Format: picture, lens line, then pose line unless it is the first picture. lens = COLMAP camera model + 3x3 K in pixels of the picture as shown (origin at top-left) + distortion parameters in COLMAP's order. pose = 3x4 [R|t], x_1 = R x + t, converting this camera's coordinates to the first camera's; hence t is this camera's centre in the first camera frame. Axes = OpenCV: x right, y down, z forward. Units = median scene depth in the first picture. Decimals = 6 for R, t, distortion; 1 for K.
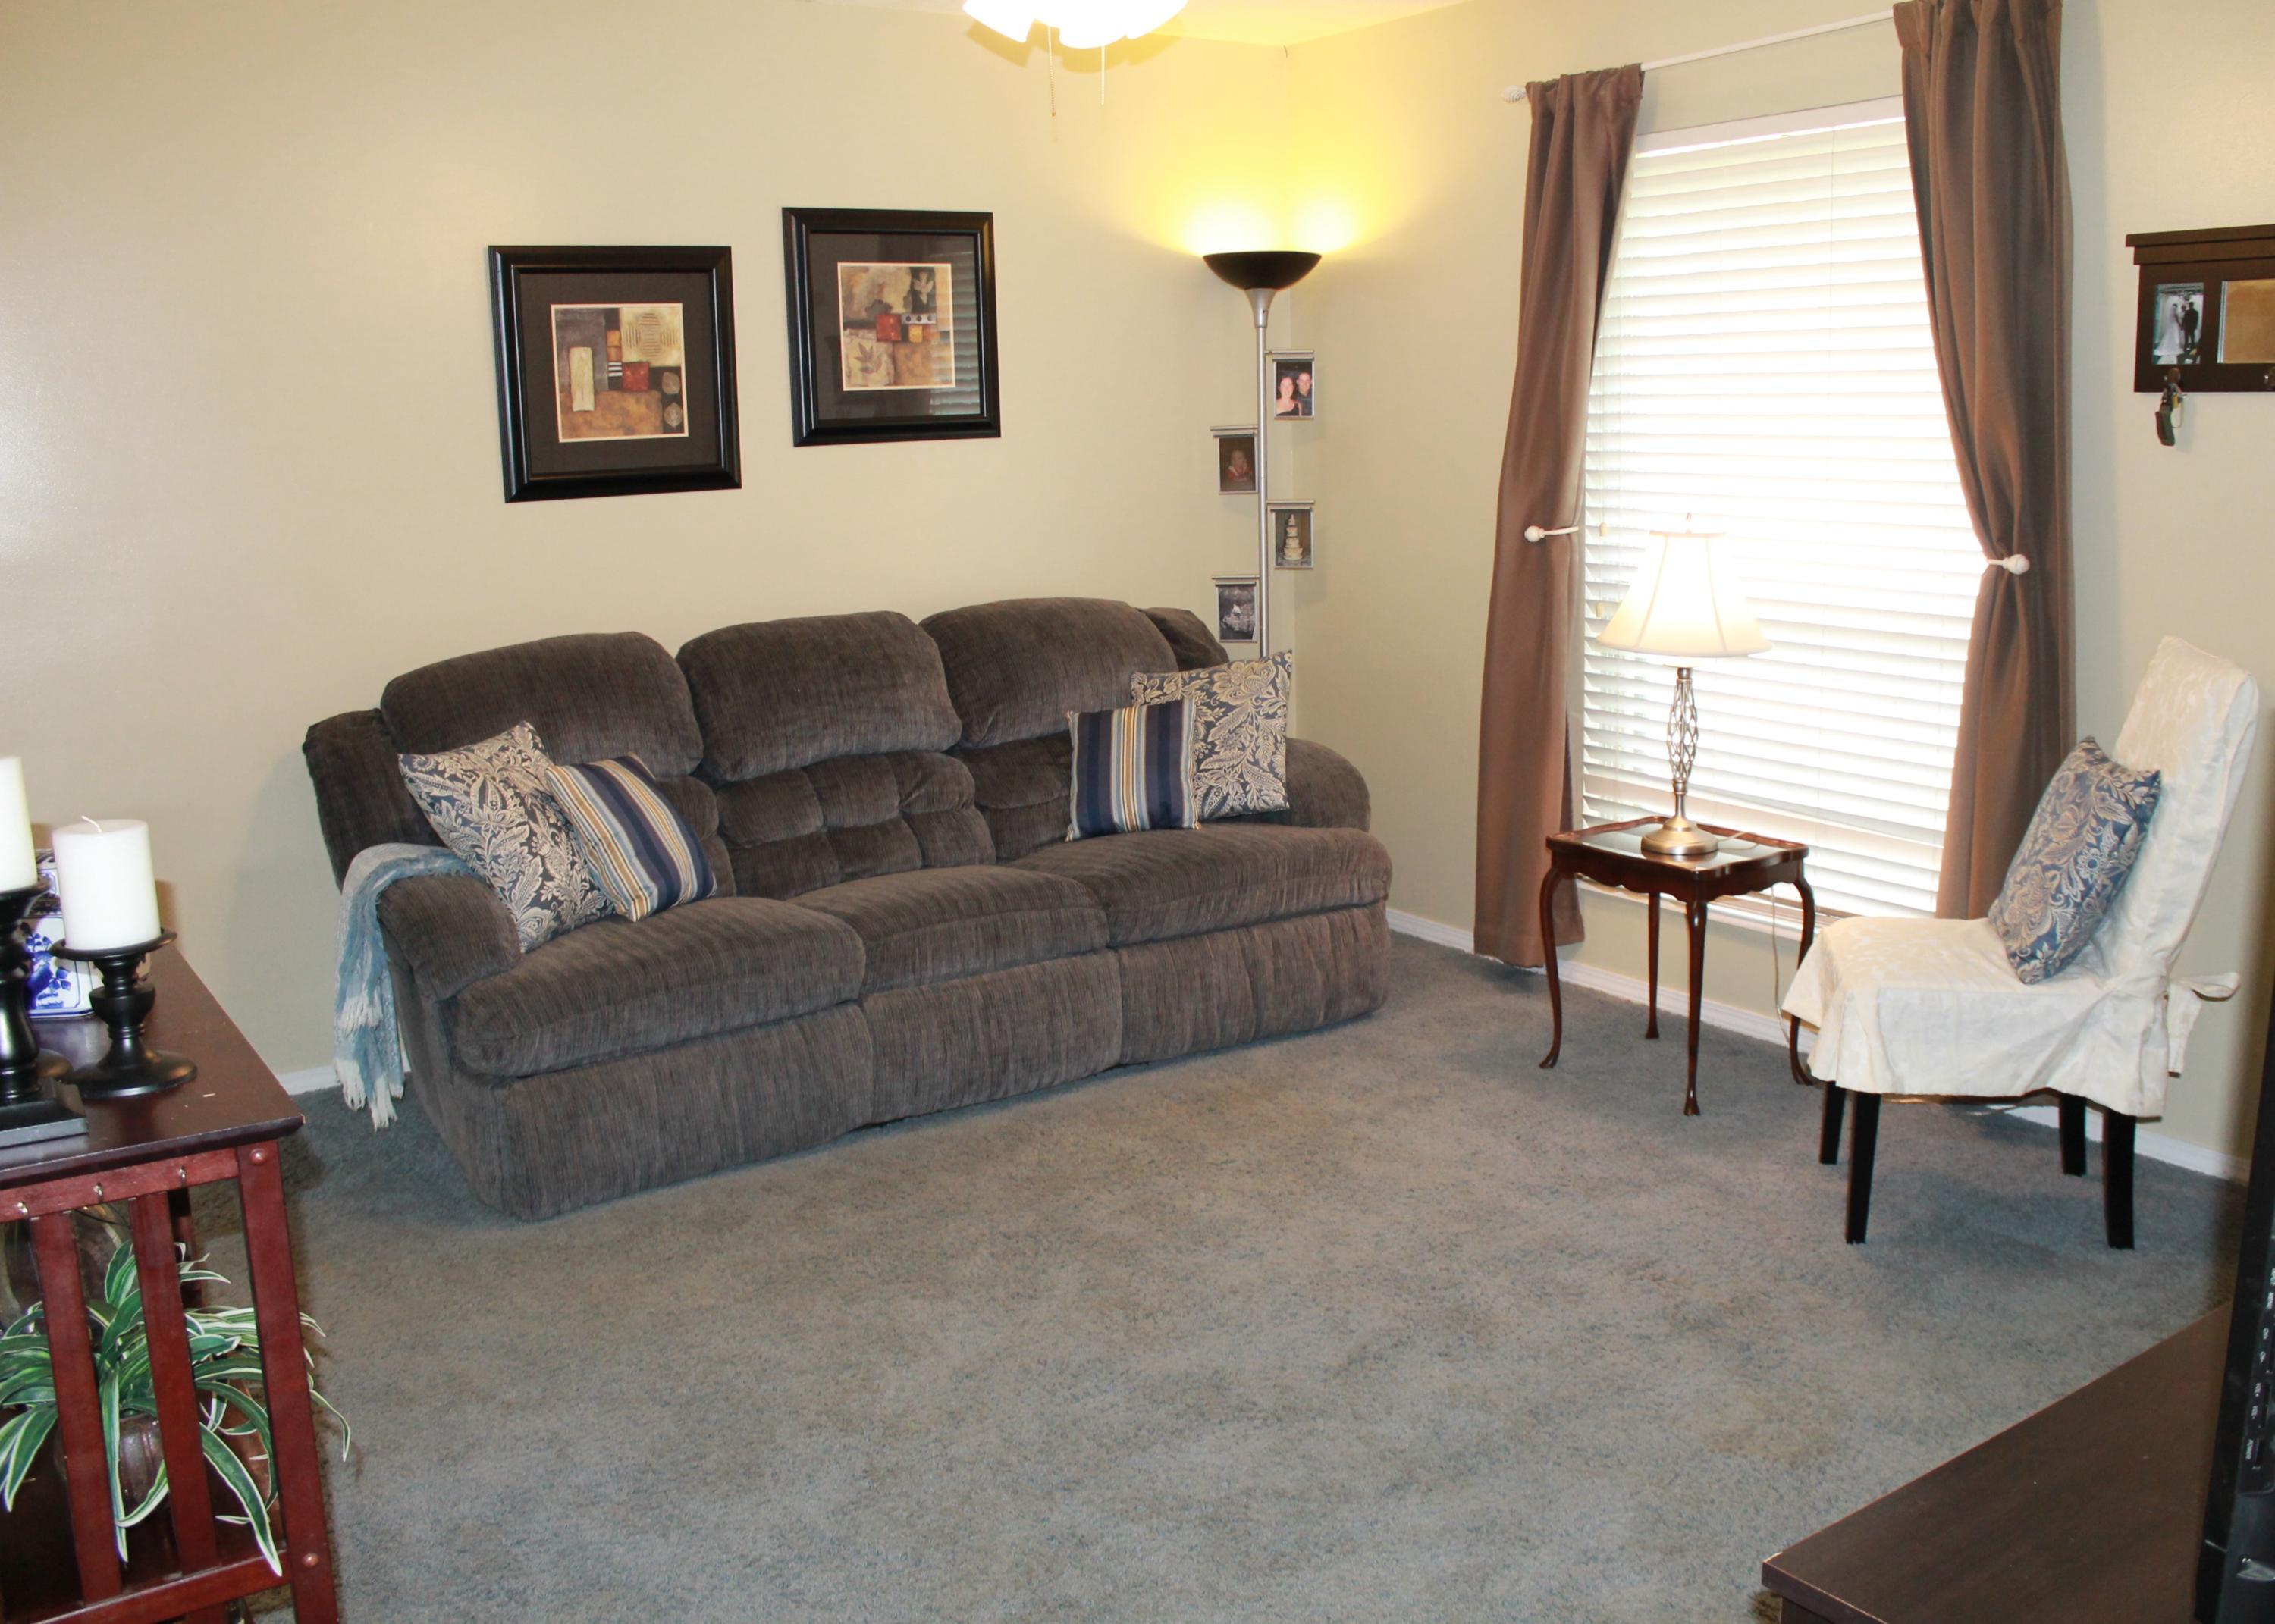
lens RADIAL K [[1964.7, 0, 1137.5], [0, 1964.7, 812.0], [0, 0, 1]] dist [-0.003137, 0.000762]
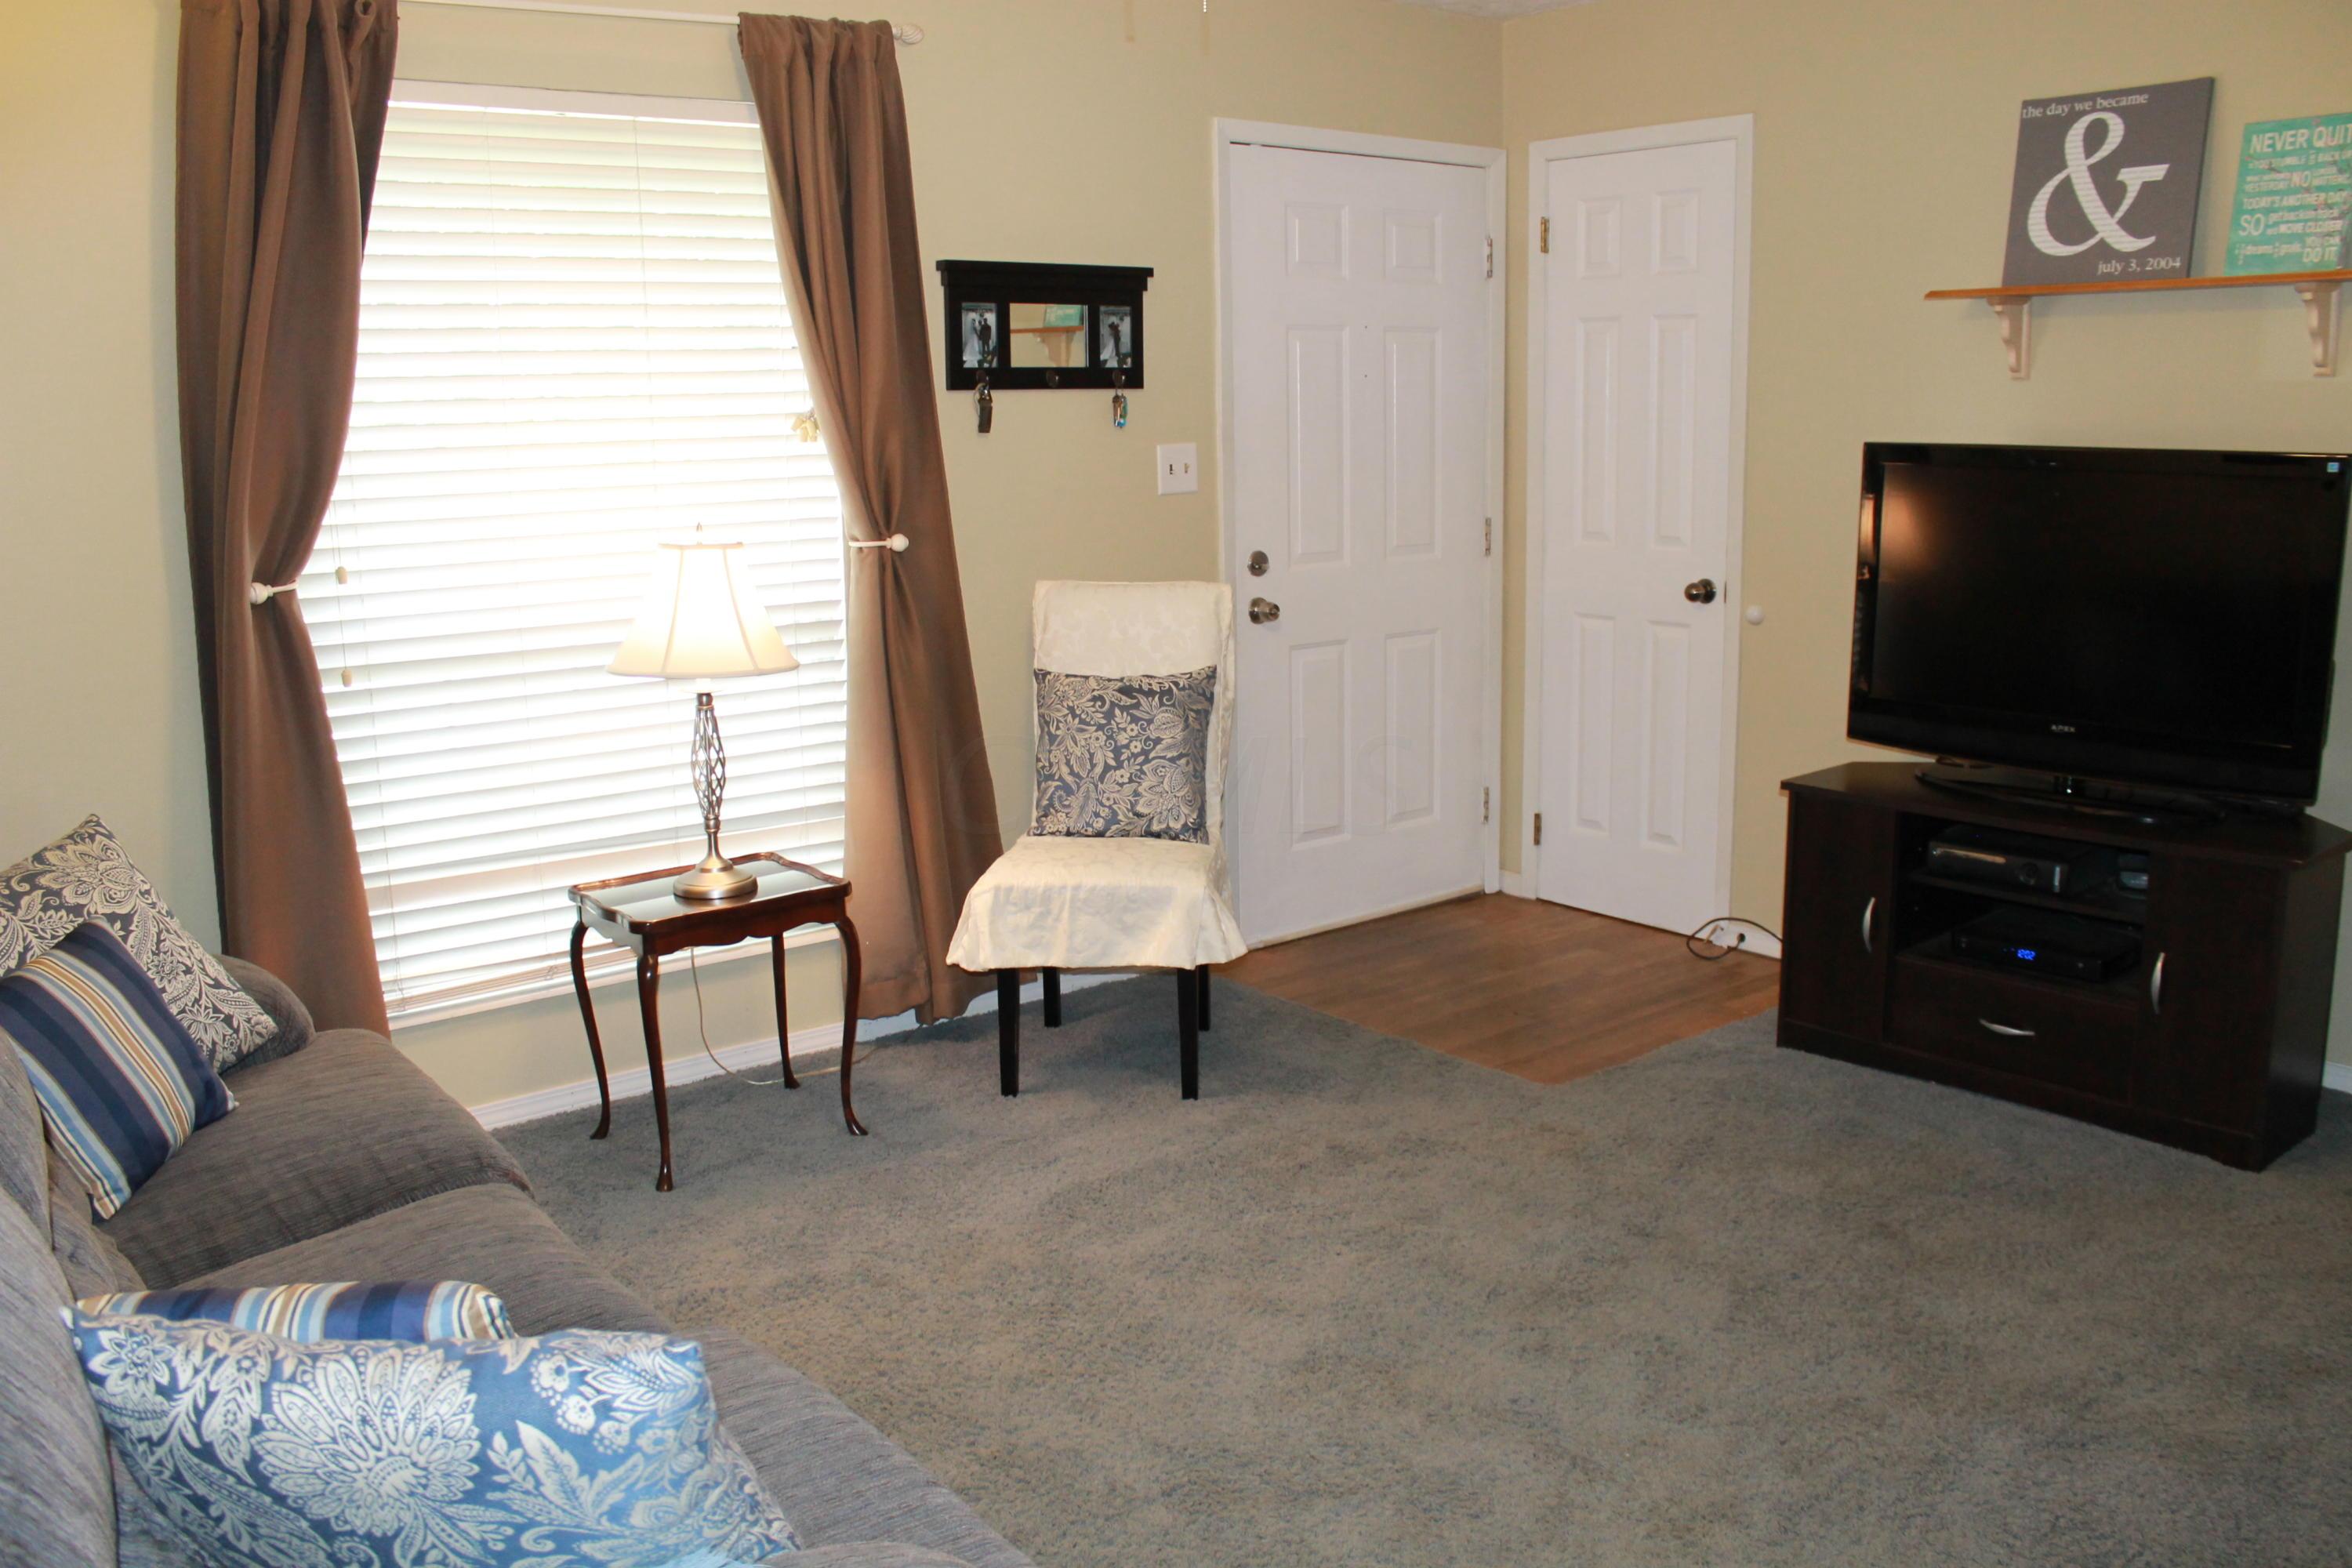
lens RADIAL K [[2038.4, 0, 1176.0], [0, 2038.4, 784.0], [0, 0, 1]] dist [-0.144770, 0.003928]
pose [[-0.056875, -0.185848, 0.980931, -0.653423], [0.213545, 0.957519, 0.193793, -0.167950], [-0.975276, 0.220495, -0.014772, 0.812565]]
